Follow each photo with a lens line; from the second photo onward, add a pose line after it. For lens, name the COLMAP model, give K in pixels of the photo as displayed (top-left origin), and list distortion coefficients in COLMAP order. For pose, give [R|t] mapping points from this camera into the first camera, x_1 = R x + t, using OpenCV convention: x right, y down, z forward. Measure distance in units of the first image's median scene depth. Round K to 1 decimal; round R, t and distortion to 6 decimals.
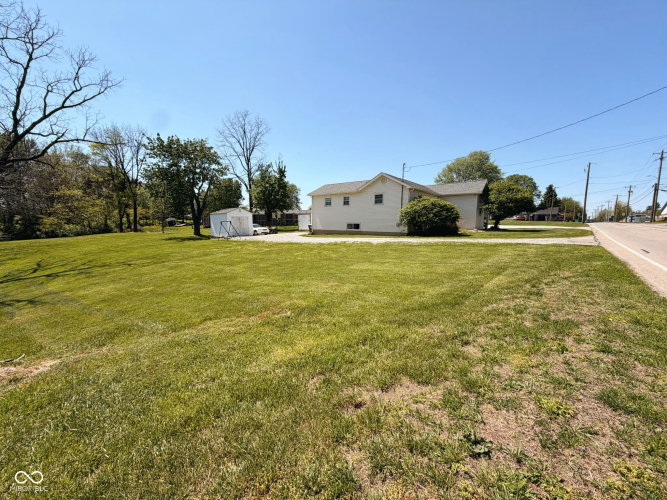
lens RADIAL K [[267.2, 0, 336.5], [0, 267.2, 252.5], [0, 0, 1]] dist [-0.000404, 0.001428]
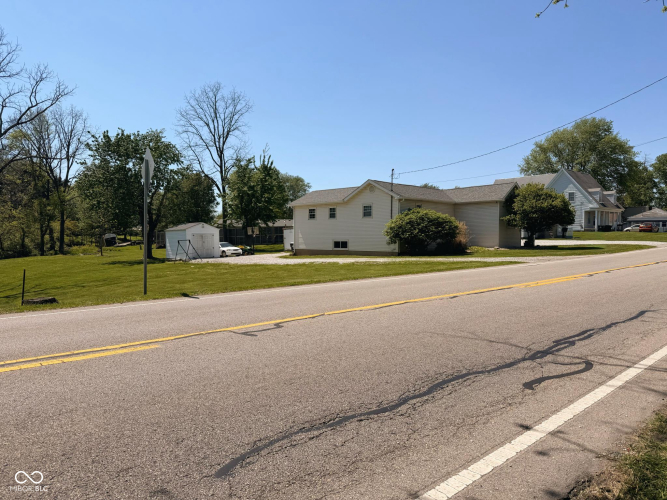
lens RADIAL K [[468.9, 0, 336.3], [0, 468.9, 256.4], [0, 0, 1]] dist [0.057057, -0.028679]
pose [[0.995432, -0.006908, -0.095224, 0.122273], [0.000211, 0.997536, -0.070161, 0.022951], [0.095474, 0.069820, 0.992980, -0.252848]]
